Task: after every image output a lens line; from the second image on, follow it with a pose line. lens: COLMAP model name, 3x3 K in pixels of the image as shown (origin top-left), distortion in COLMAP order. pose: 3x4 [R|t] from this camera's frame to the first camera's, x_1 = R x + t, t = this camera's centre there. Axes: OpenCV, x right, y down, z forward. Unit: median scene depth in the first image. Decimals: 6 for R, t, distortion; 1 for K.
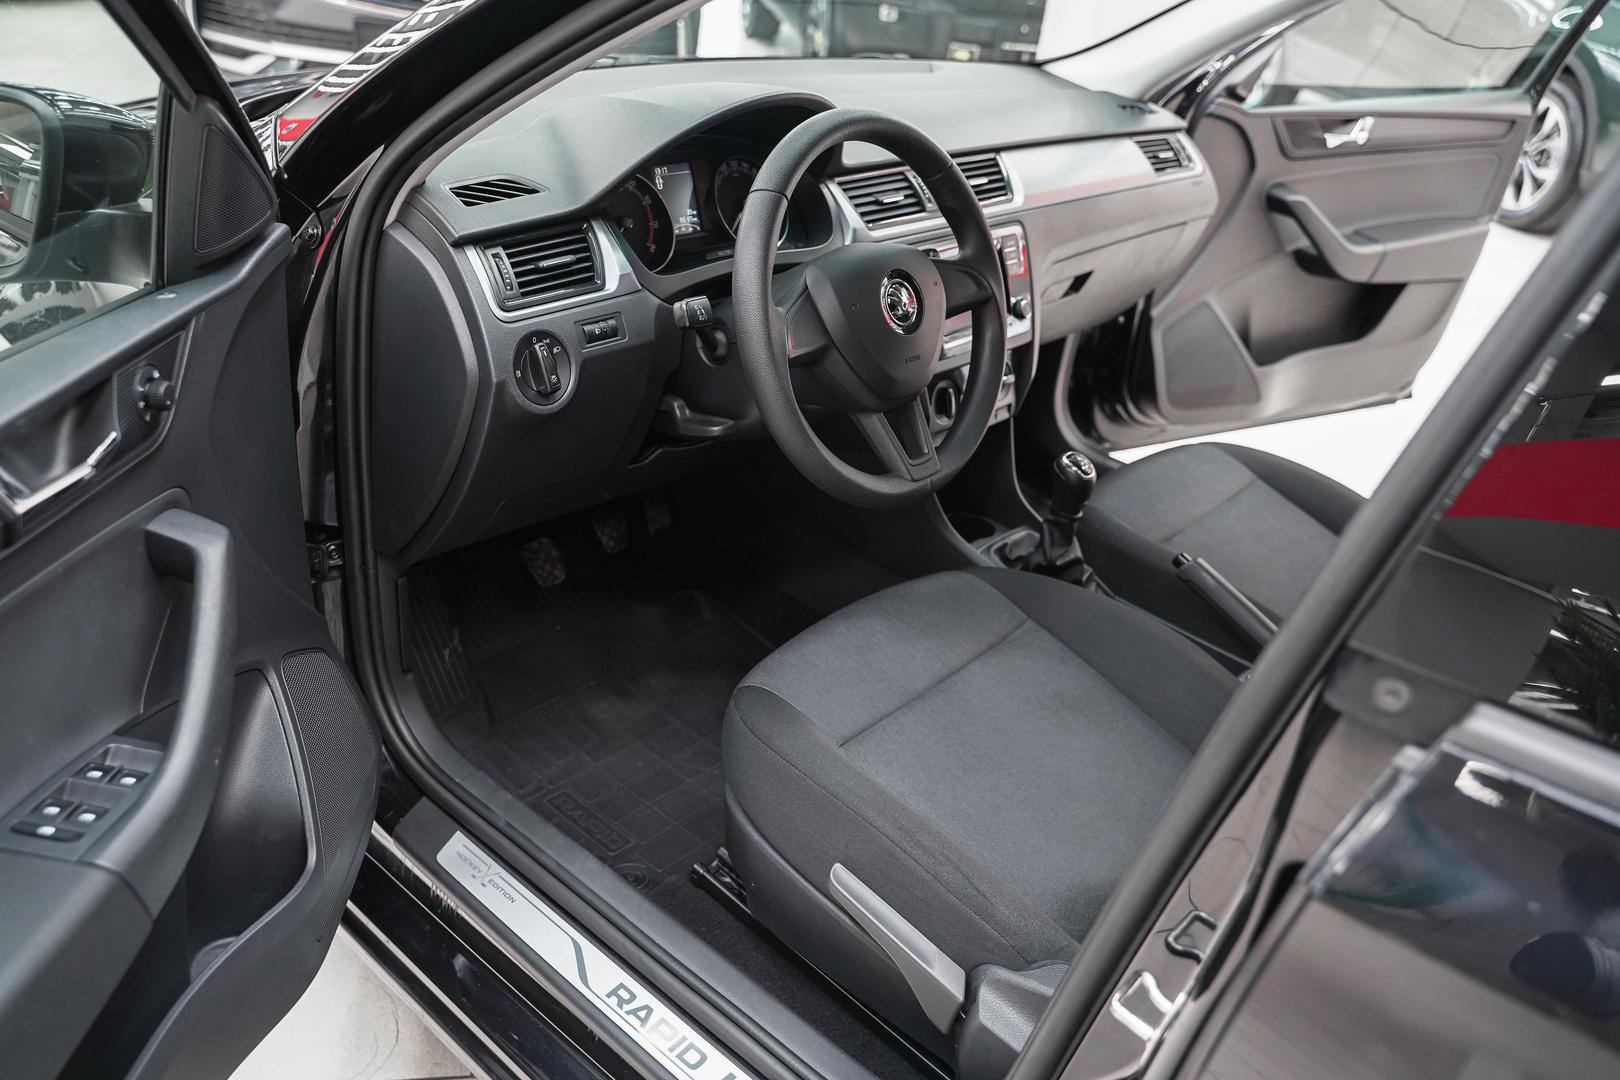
lens RADIAL K [[1288.2, 0, 810.0], [0, 1288.2, 540.0], [0, 0, 1]] dist [-0.012925, 0.009698]
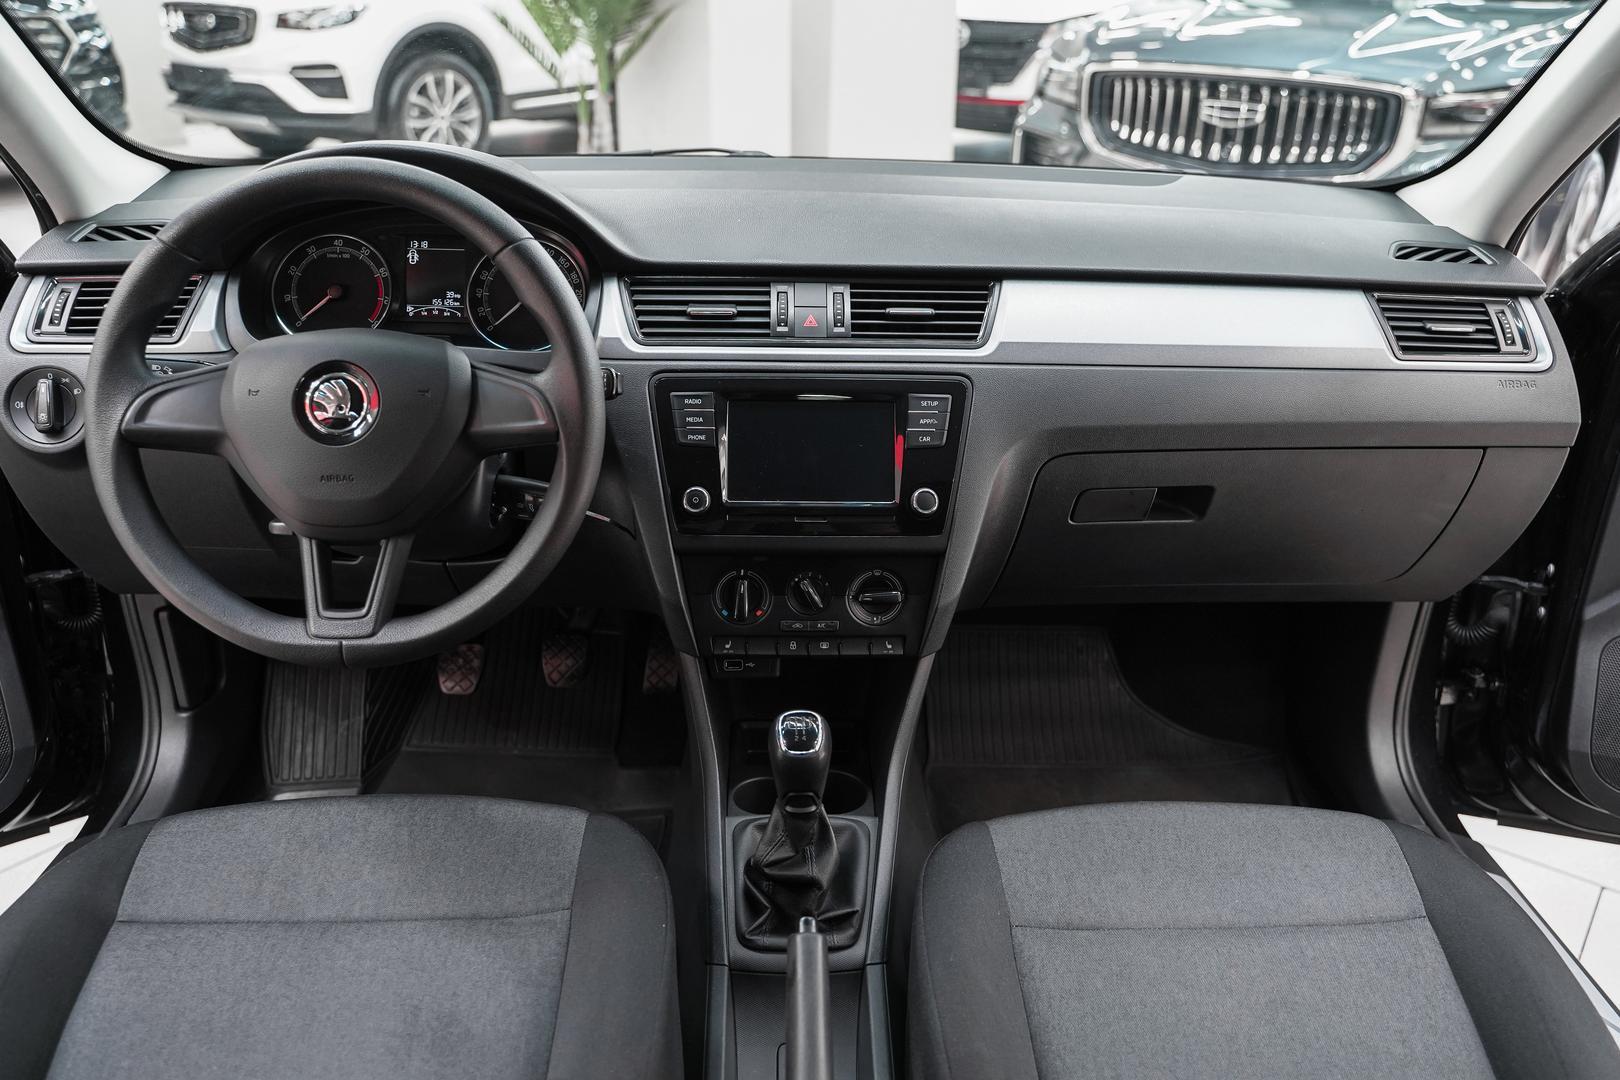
lens RADIAL K [[1313.4, 0, 810.0], [0, 1313.4, 540.0], [0, 0, 1]] dist [-0.003361, -0.000292]
pose [[0.689308, 0.204053, -0.695138, 0.594248], [-0.299335, 0.954000, -0.016784, -0.128274], [0.659737, 0.219649, 0.718681, 0.464884]]
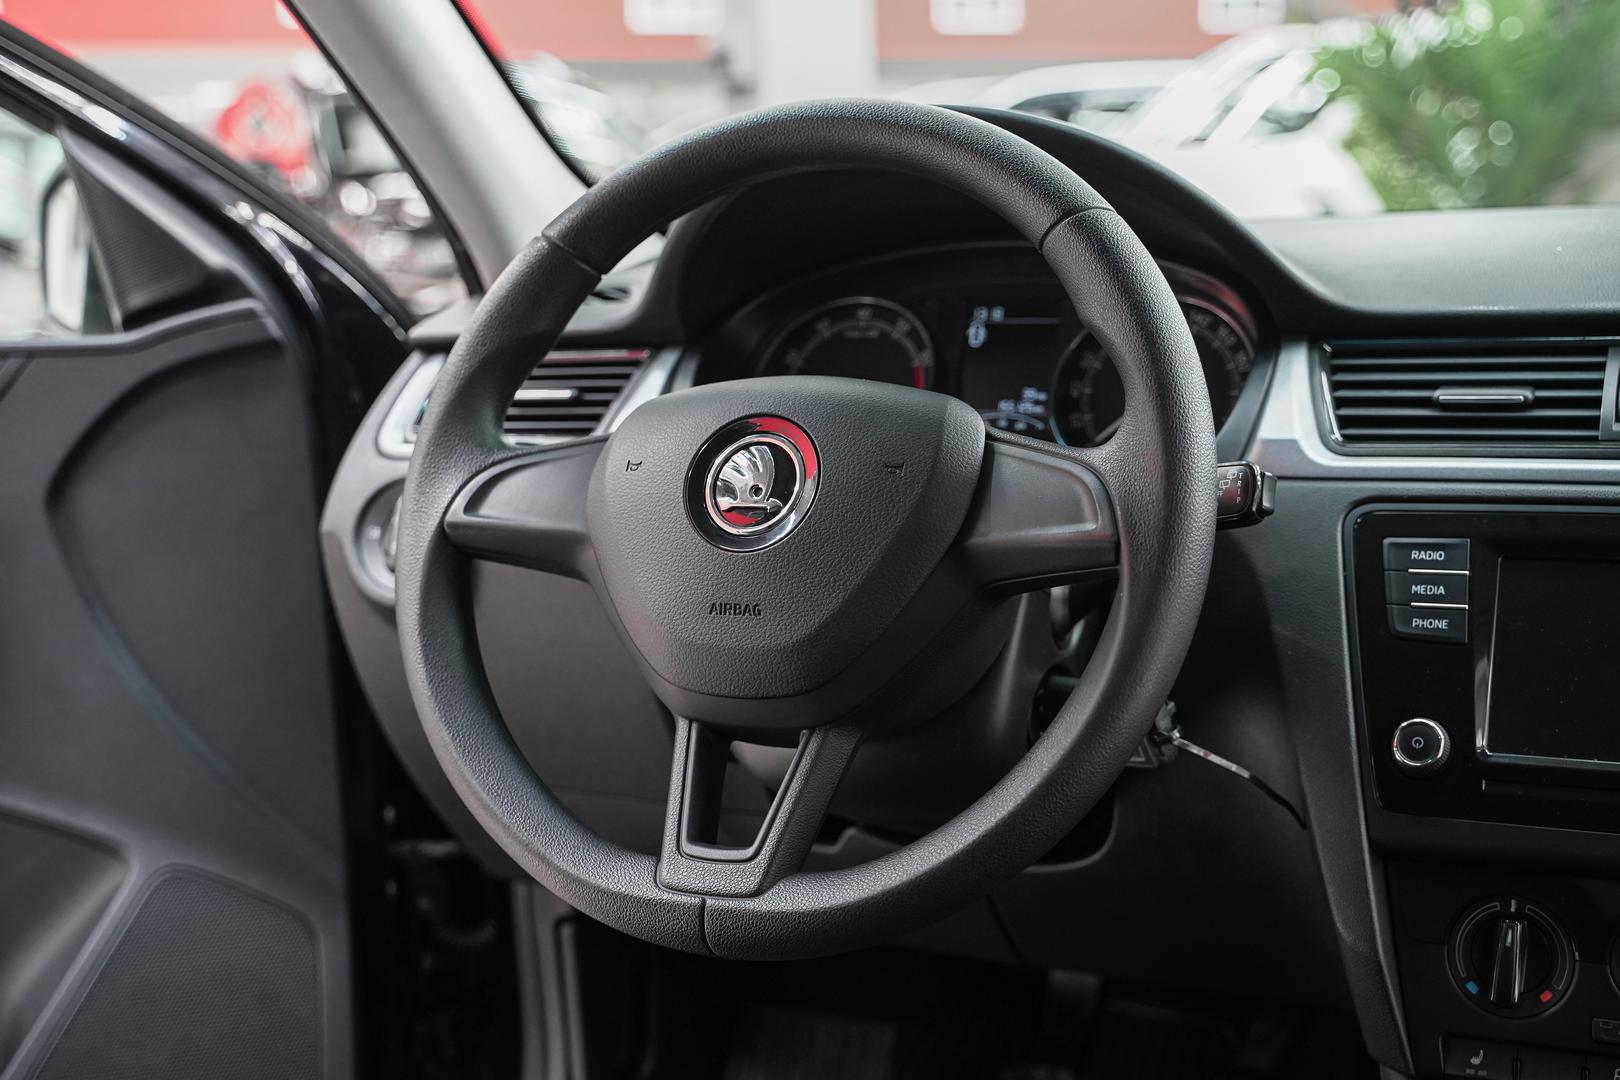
lens RADIAL K [[2130.6, 0, 772.9], [0, 2130.6, 515.1], [0, 0, 1]] dist [-0.004450, -0.055361]
pose [[0.269479, 0.023306, -0.962724, 0.563400], [-0.399666, 0.912253, -0.089788, -0.080126], [0.876155, 0.408965, 0.255148, 0.594788]]
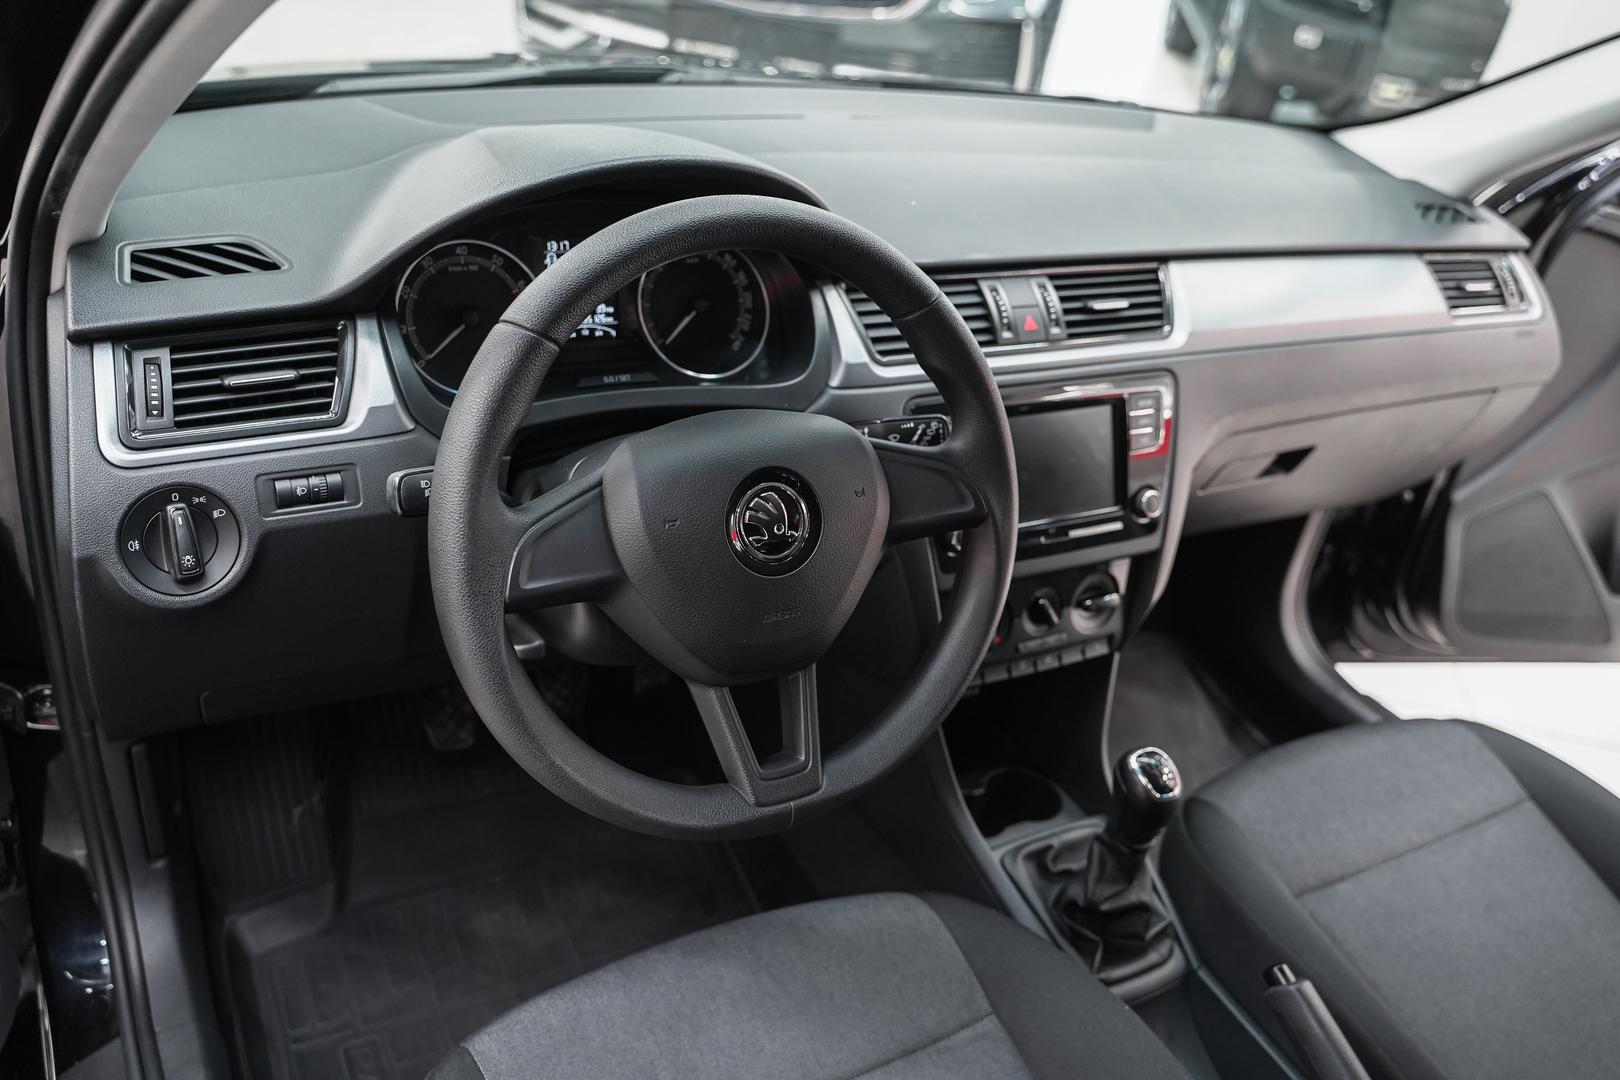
lens RADIAL K [[1329.9, 0, 810.0], [0, 1329.9, 540.0], [0, 0, 1]] dist [-0.004049, -0.000750]
pose [[0.944824, 0.183387, -0.271435, 0.187345], [-0.186001, 0.982414, 0.016297, -0.137018], [0.269650, 0.035090, 0.962319, 0.290987]]
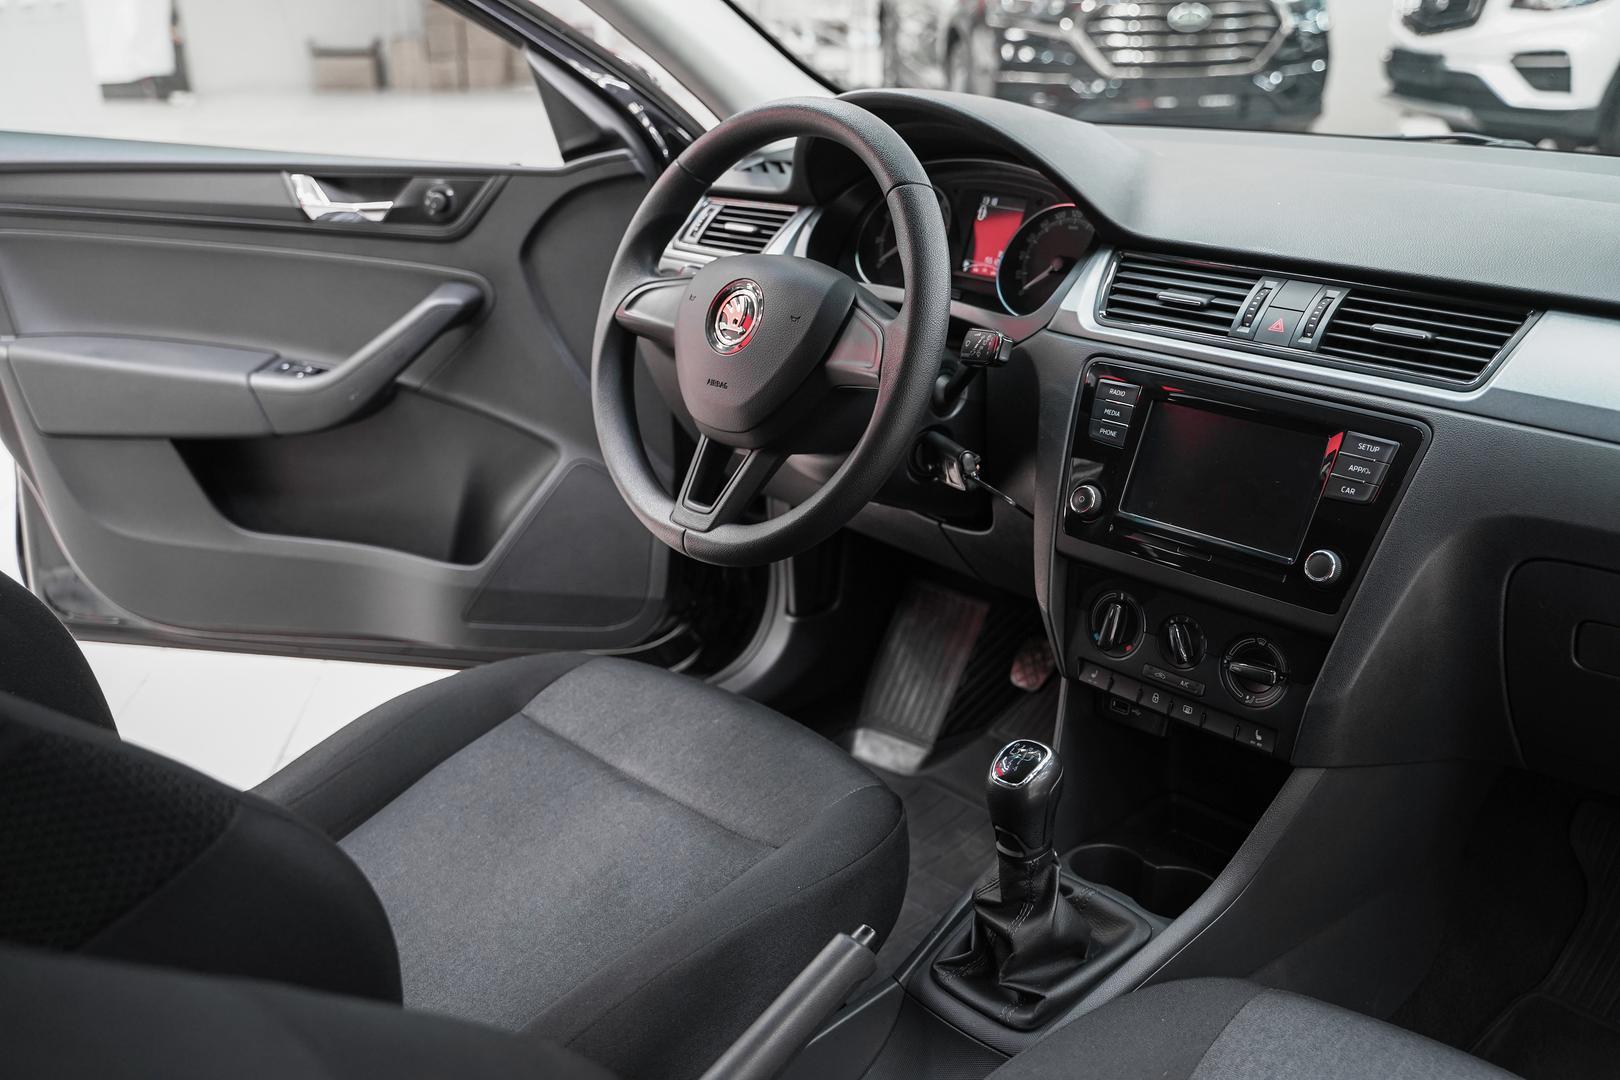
lens RADIAL K [[1546.0, 0, 810.0], [0, 1546.0, 540.0], [0, 0, 1]] dist [-0.006818, 0.022938]
pose [[-0.078699, 0.258889, -0.962696, 0.771171], [-0.466301, 0.843976, 0.265082, -0.253301], [0.881118, 0.469768, 0.054300, 0.763534]]
